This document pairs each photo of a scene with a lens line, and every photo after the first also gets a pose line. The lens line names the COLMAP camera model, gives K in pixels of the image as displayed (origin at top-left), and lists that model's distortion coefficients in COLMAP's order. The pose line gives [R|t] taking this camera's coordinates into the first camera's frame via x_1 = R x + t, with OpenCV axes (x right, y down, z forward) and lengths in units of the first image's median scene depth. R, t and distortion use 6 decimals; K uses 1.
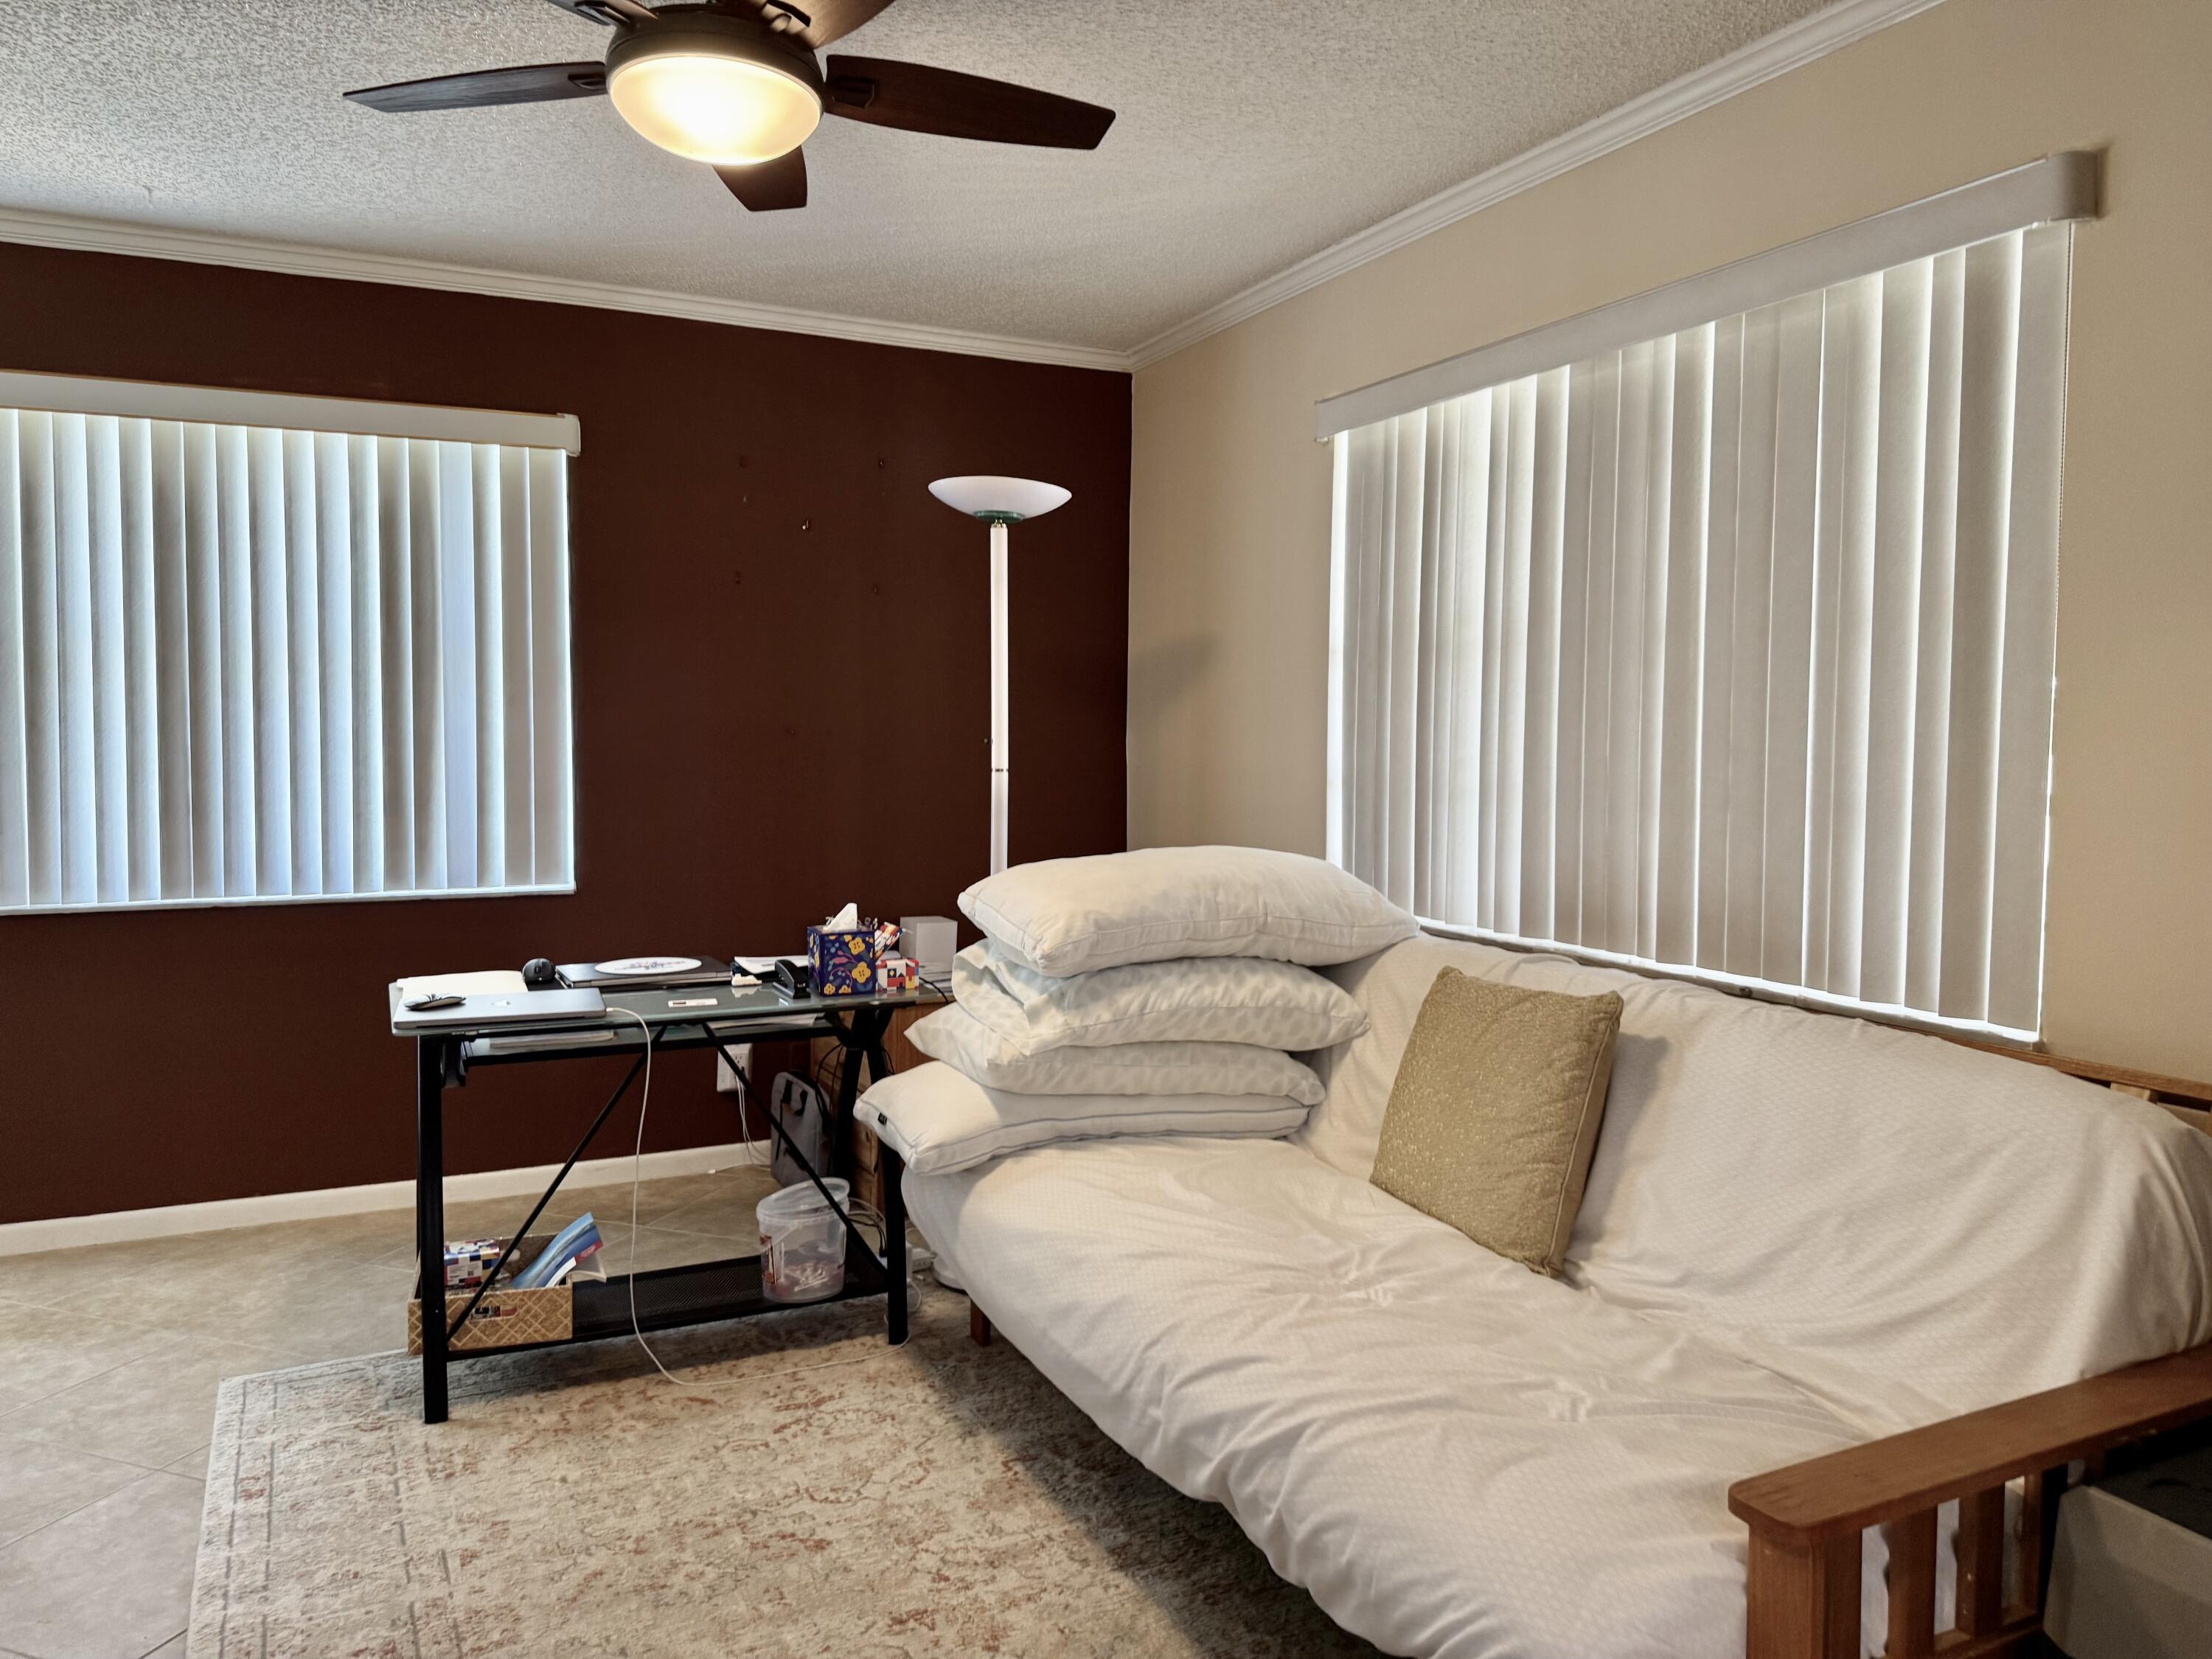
lens RADIAL K [[1545.2, 0, 1106.0], [0, 1545.2, 829.5], [0, 0, 1]] dist [-0.029580, 0.000025]
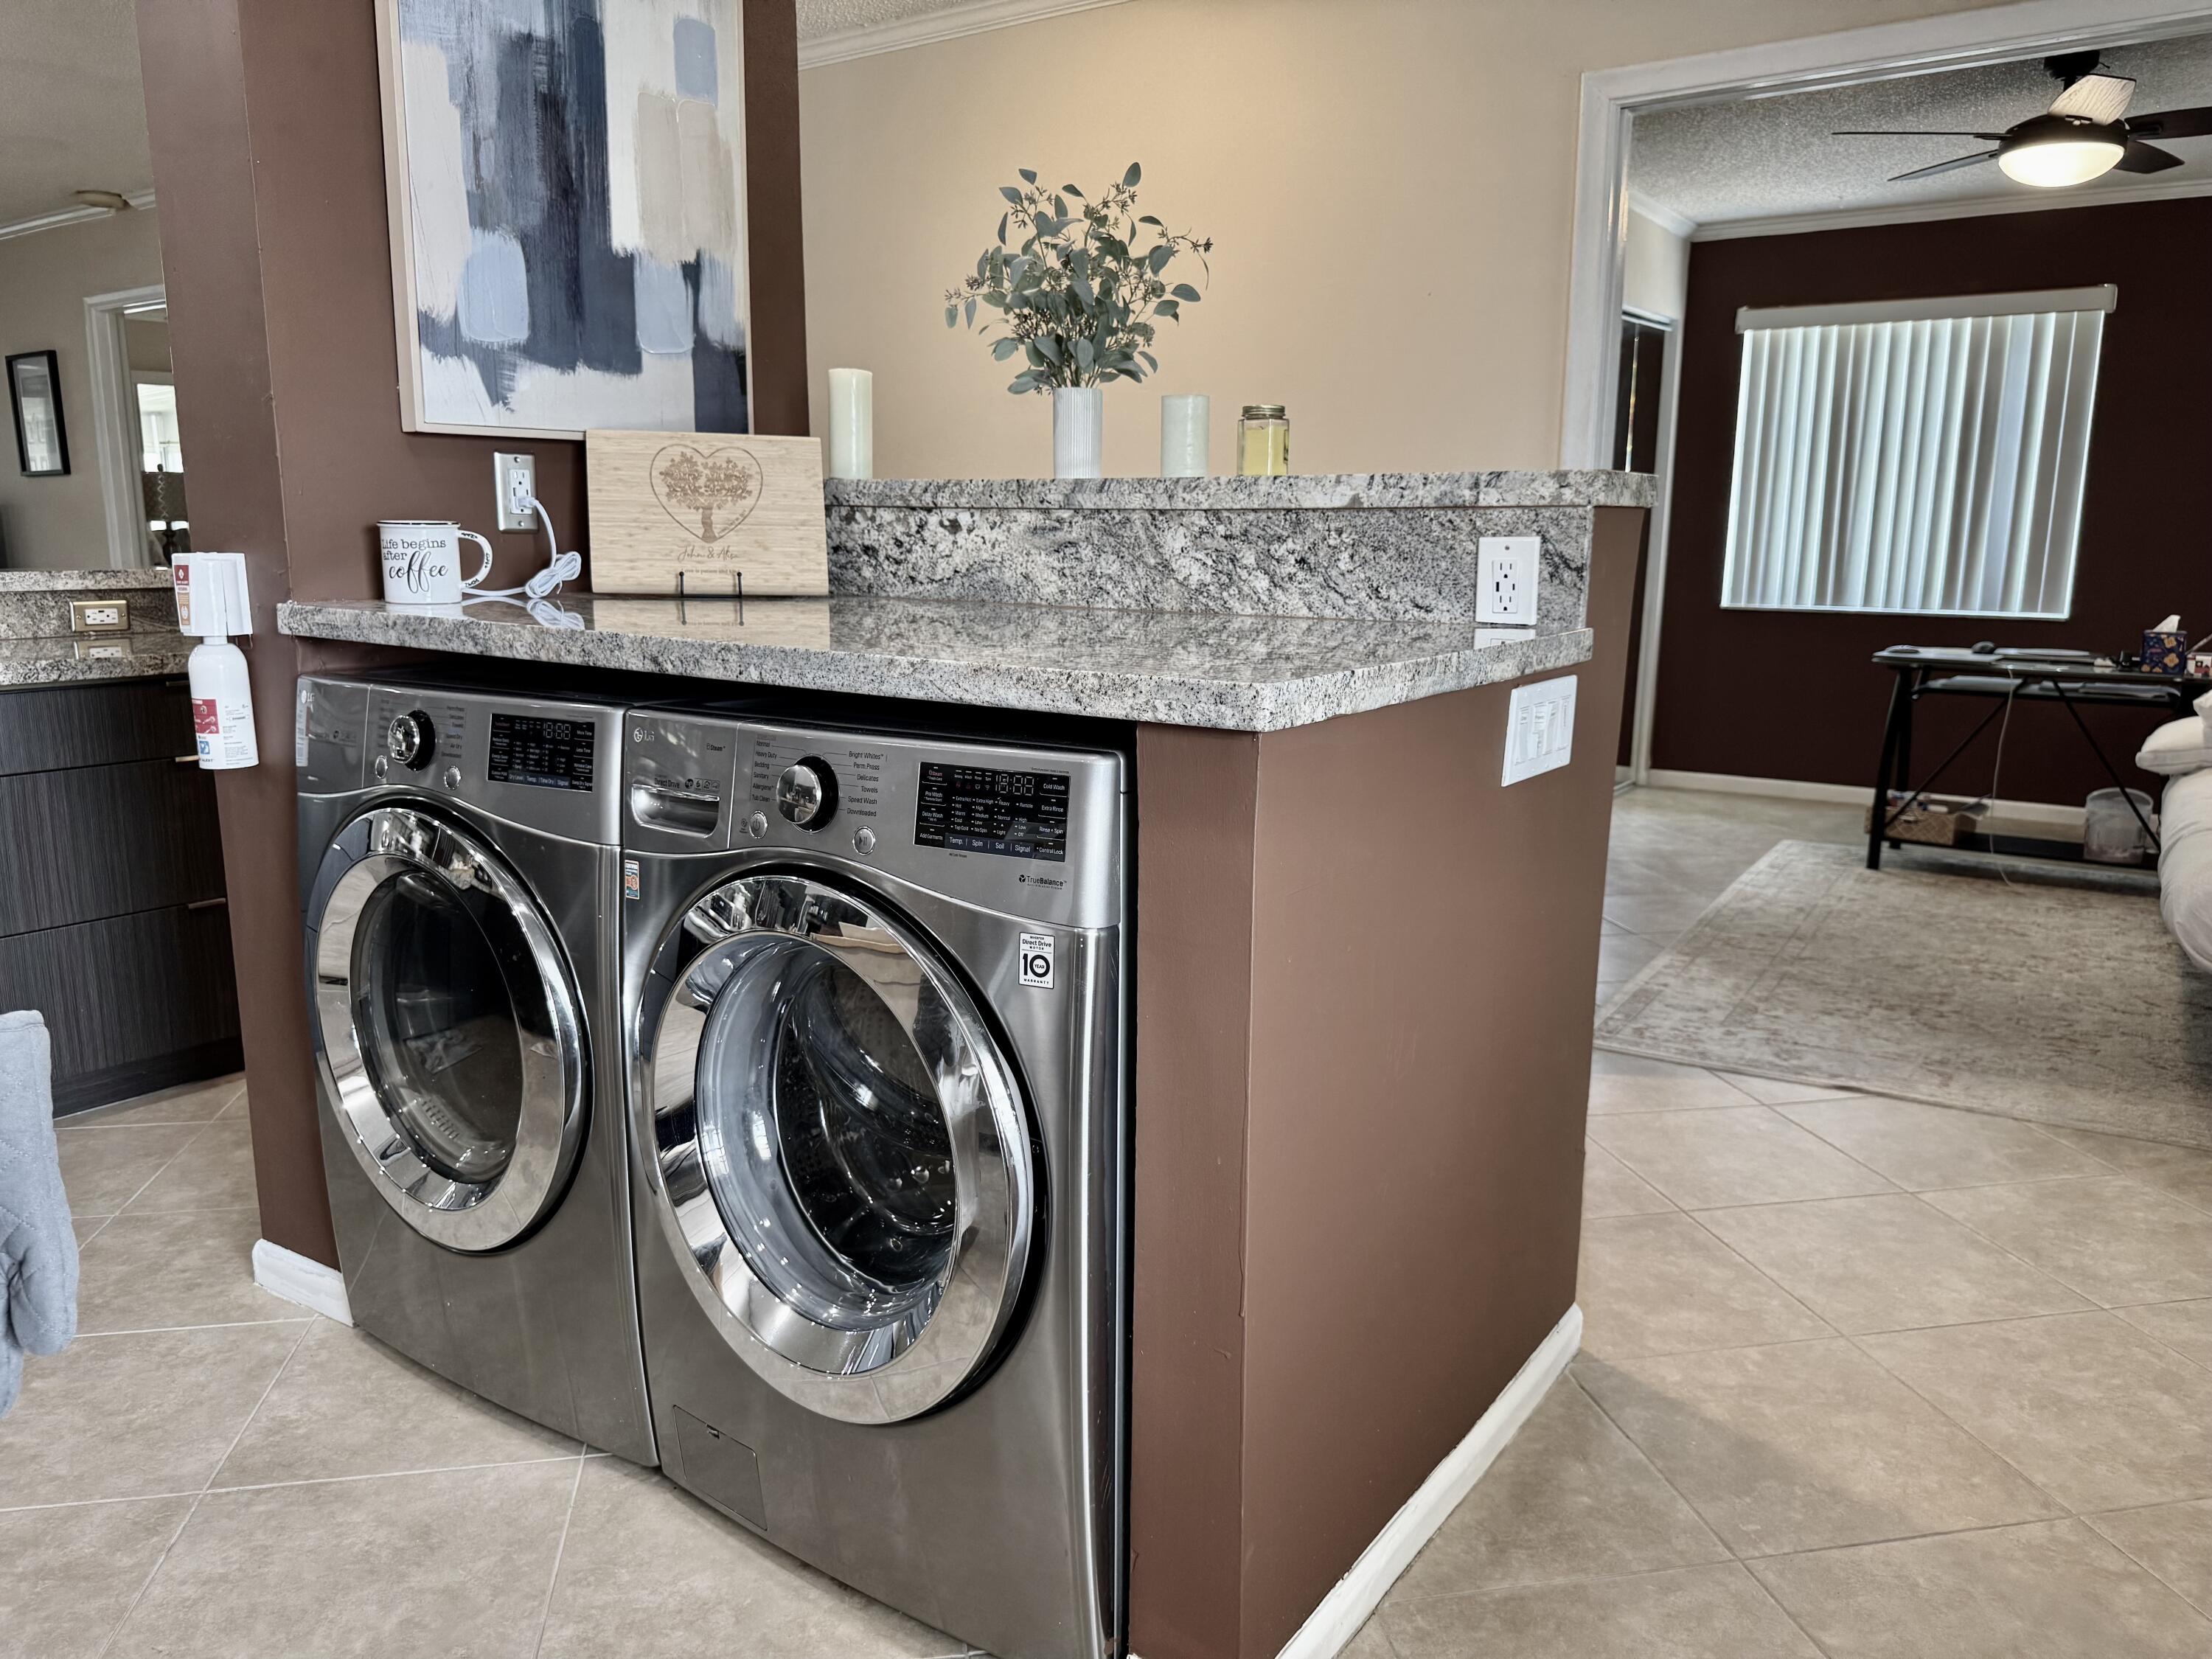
lens RADIAL K [[1545.2, 0, 1106.0], [0, 1545.2, 829.5], [0, 0, 1]] dist [-0.029580, 0.000025]
pose [[0.479196, 0.166140, -0.861840, 0.553245], [-0.051802, 0.985563, 0.161188, 0.055822], [0.876178, -0.032596, 0.480885, -0.564726]]
